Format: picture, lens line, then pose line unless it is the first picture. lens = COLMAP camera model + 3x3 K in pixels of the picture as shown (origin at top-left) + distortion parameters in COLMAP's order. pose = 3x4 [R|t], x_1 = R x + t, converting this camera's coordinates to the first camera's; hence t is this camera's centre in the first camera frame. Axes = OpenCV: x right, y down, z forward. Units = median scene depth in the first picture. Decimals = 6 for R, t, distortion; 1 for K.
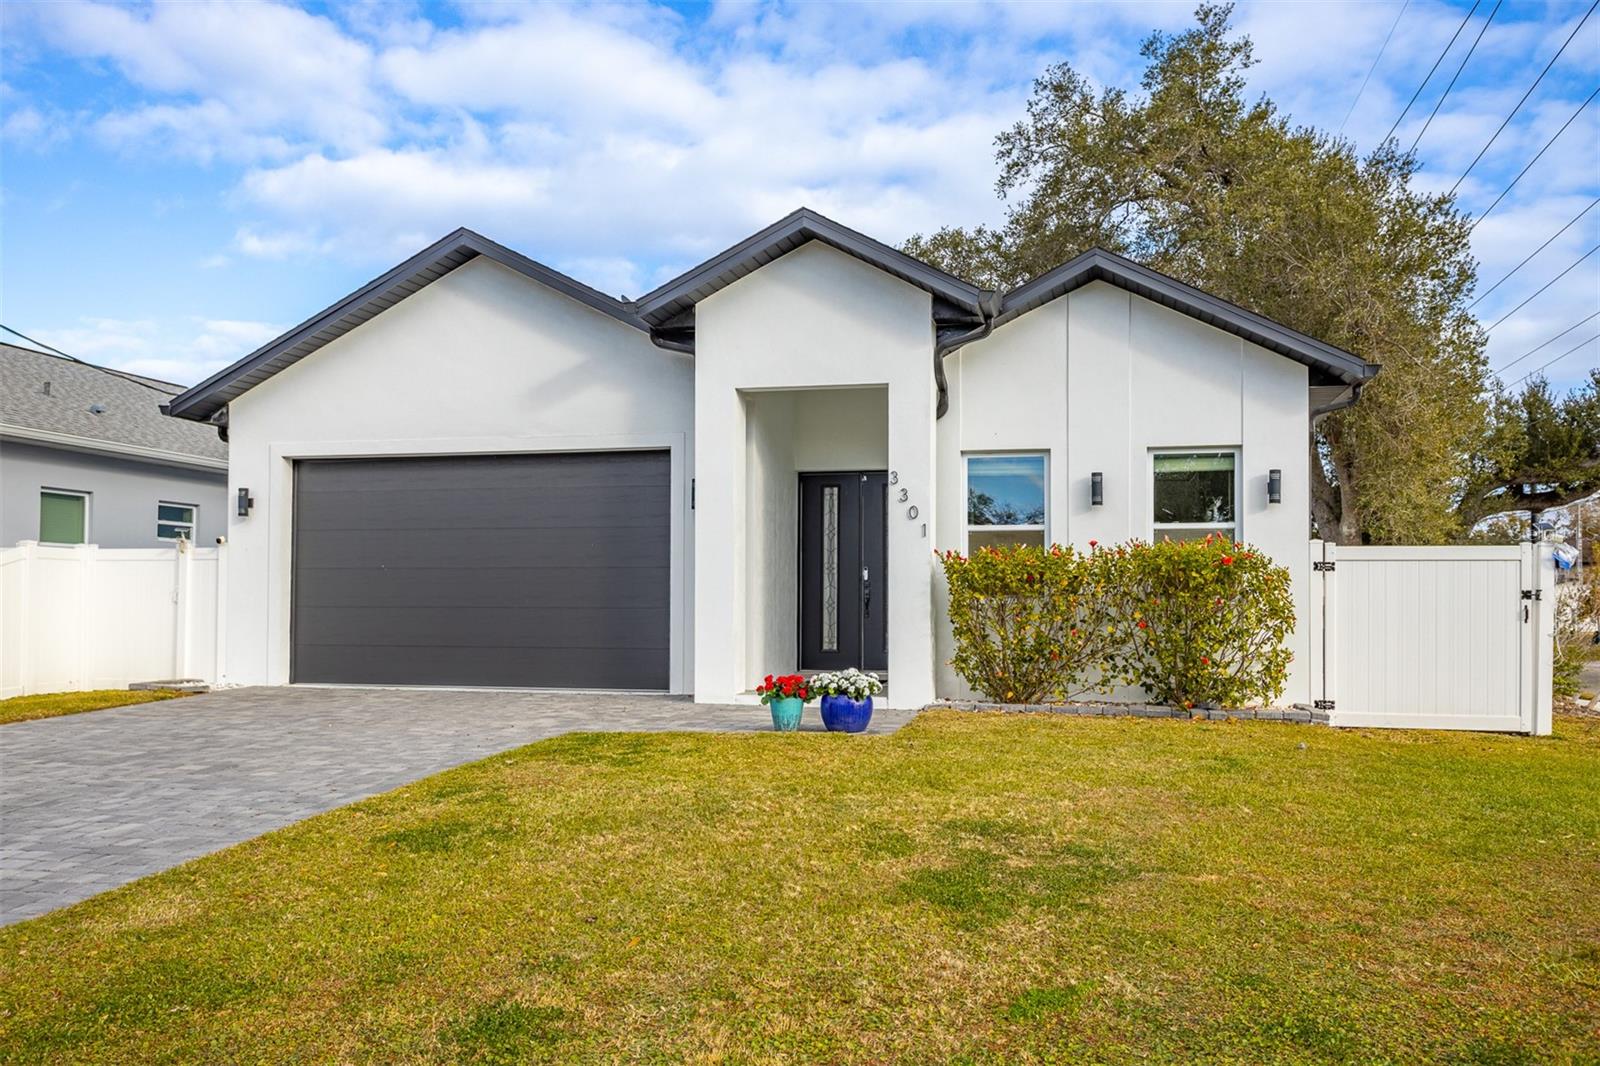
lens RADIAL K [[1377.5, 0, 801.7], [0, 1377.5, 537.7], [0, 0, 1]] dist [0.008662, 0.005506]
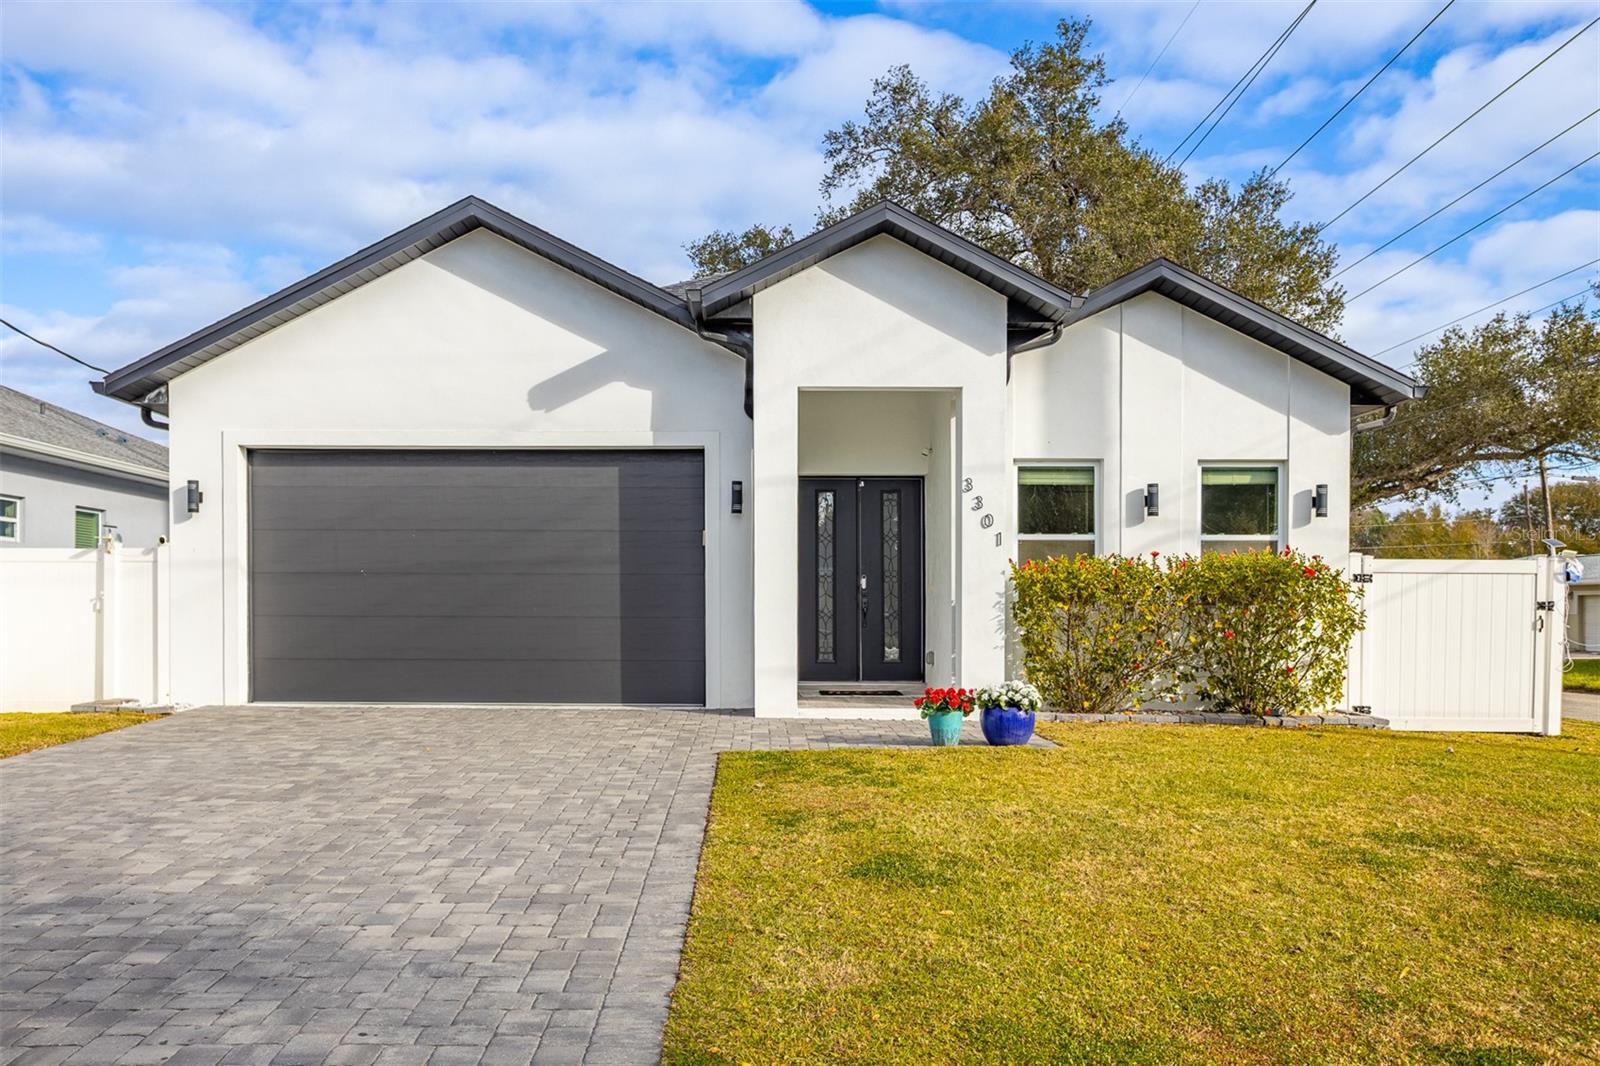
lens RADIAL K [[1406.3, 0, 798.2], [0, 1406.3, 594.4], [0, 0, 1]] dist [0.003225, -0.001558]
pose [[0.975911, 0.003793, 0.218135, -0.244799], [-0.011715, 0.999317, 0.035036, 0.000574], [-0.217853, -0.036747, 0.975289, 0.047030]]
